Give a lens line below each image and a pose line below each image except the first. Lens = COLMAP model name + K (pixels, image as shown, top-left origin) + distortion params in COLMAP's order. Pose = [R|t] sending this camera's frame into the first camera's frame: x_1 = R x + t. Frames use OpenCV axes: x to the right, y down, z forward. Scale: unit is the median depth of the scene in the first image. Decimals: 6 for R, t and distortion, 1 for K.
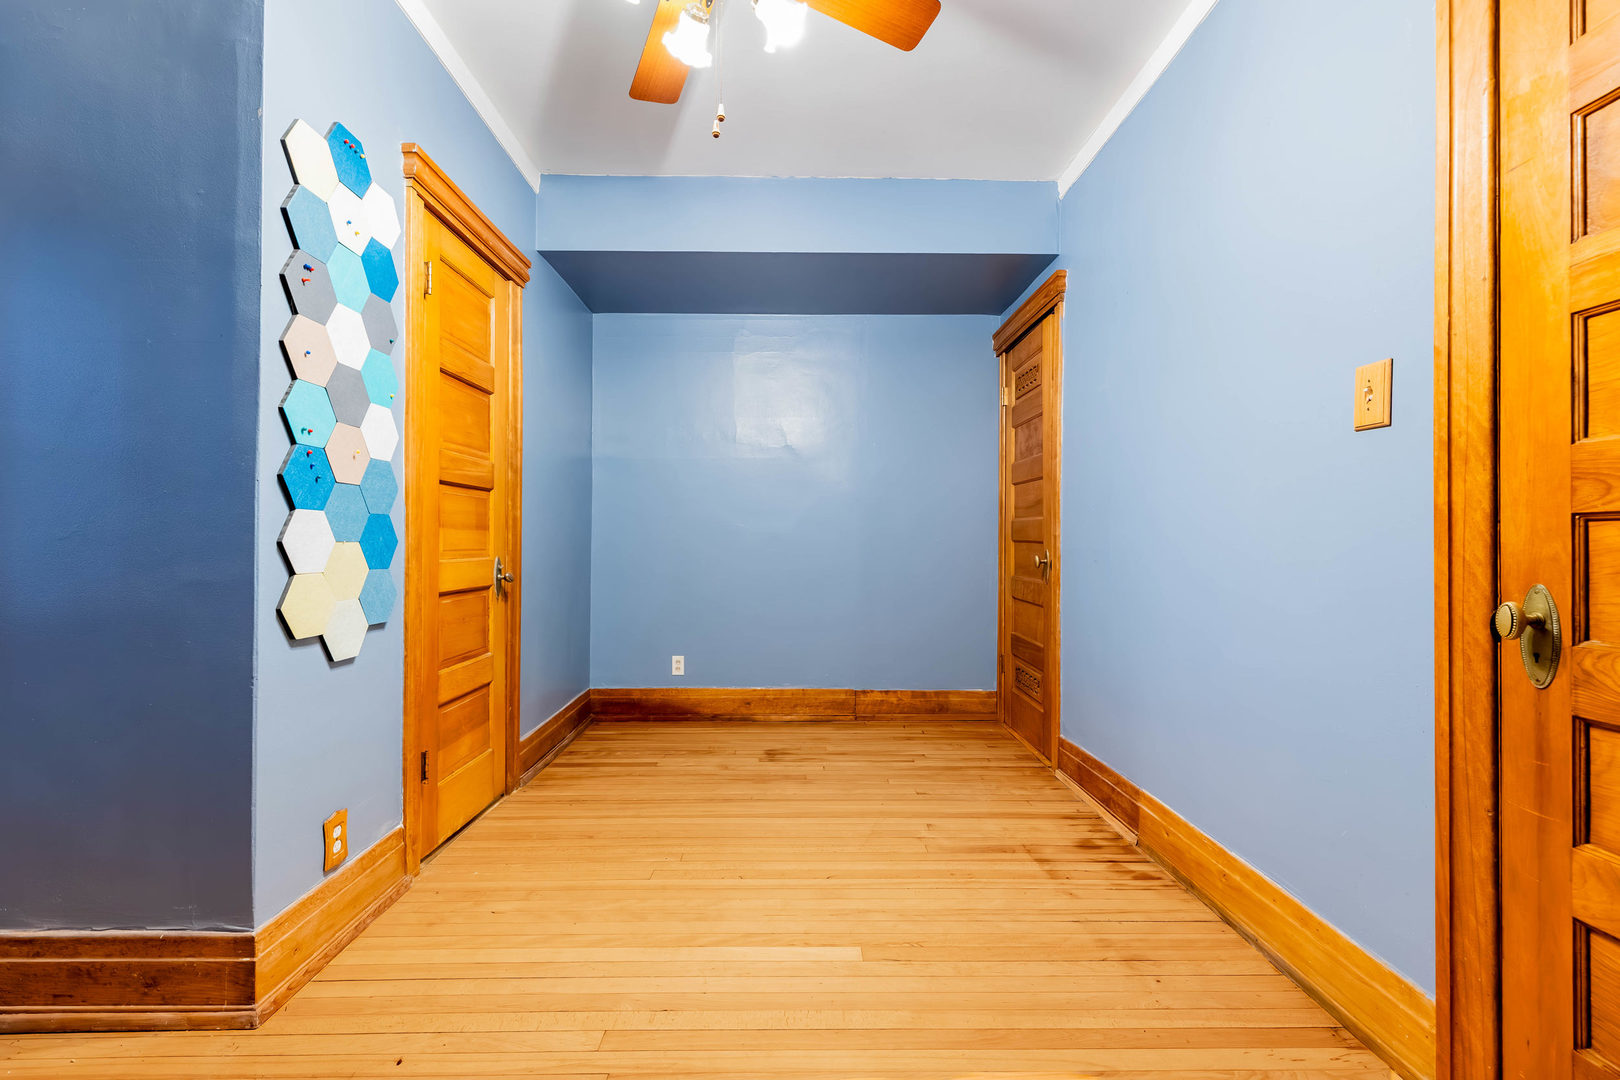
lens RADIAL K [[661.9, 0, 806.5], [0, 661.9, 540.0], [0, 0, 1]] dist [0.002908, 0.000297]
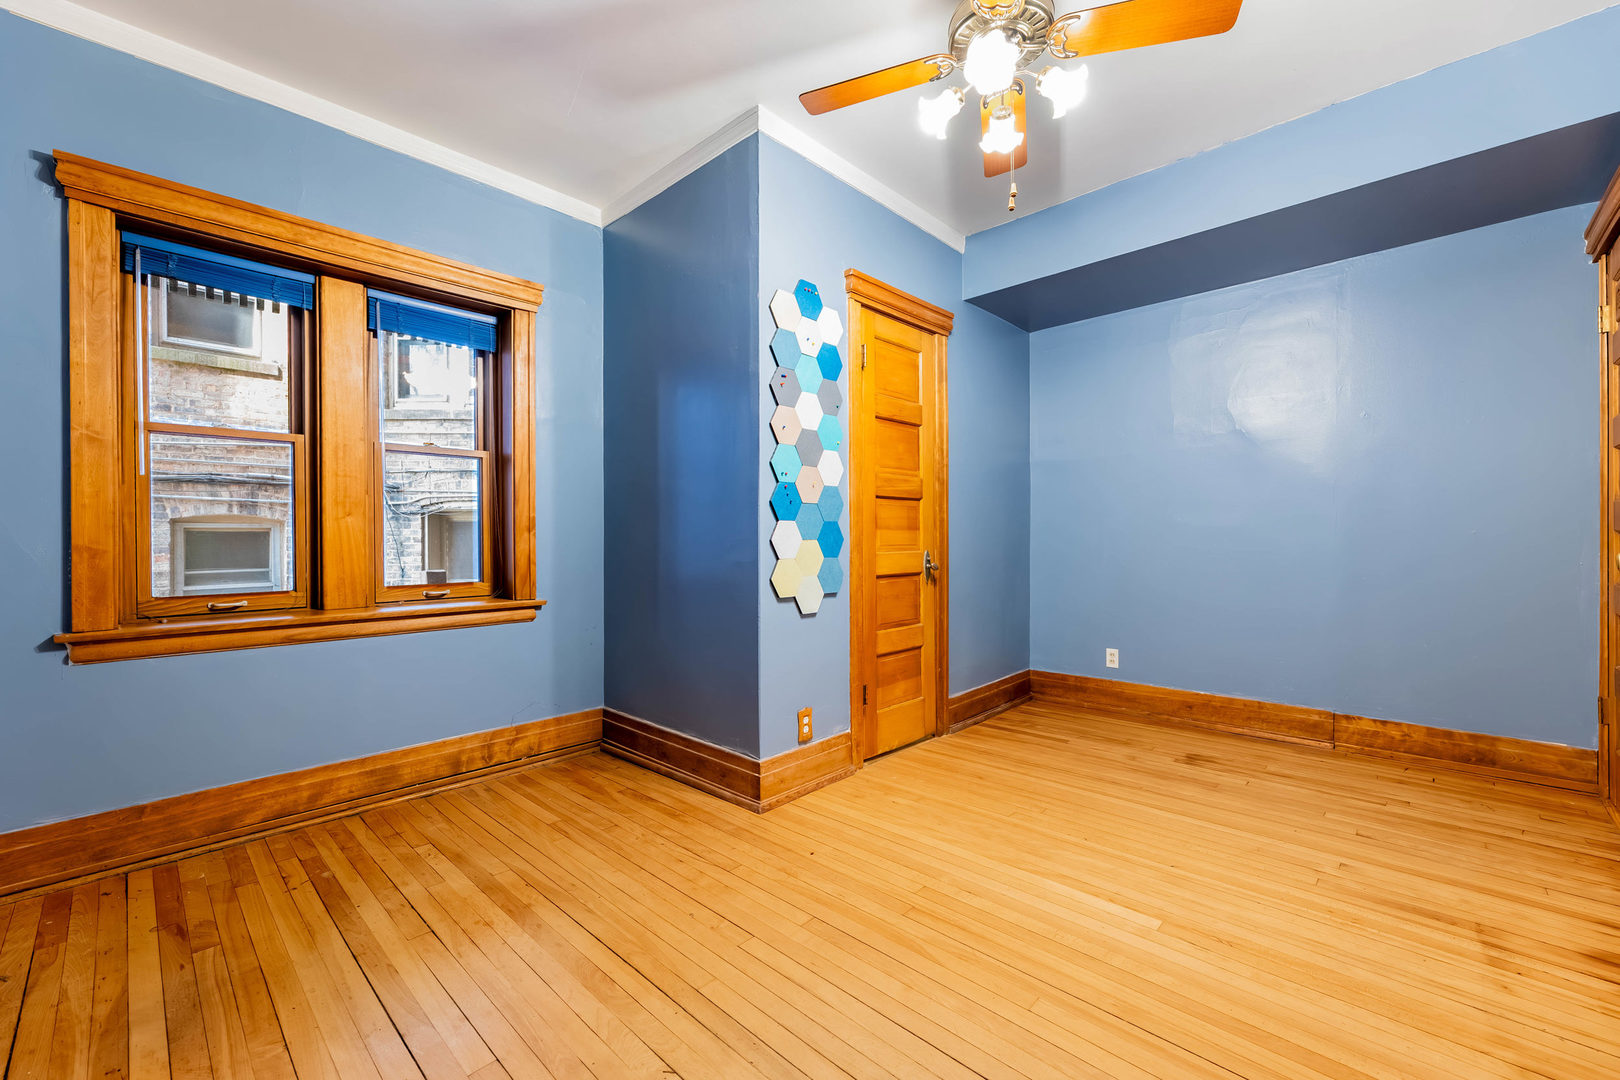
lens RADIAL K [[661.9, 0, 802.2], [0, 661.9, 539.4], [0, 0, 1]] dist [0.002908, 0.000297]
pose [[0.714129, -0.006622, -0.699983, 0.335833], [0.010387, 0.999945, 0.001137, -0.000343], [0.699937, -0.008083, 0.714159, -0.121548]]
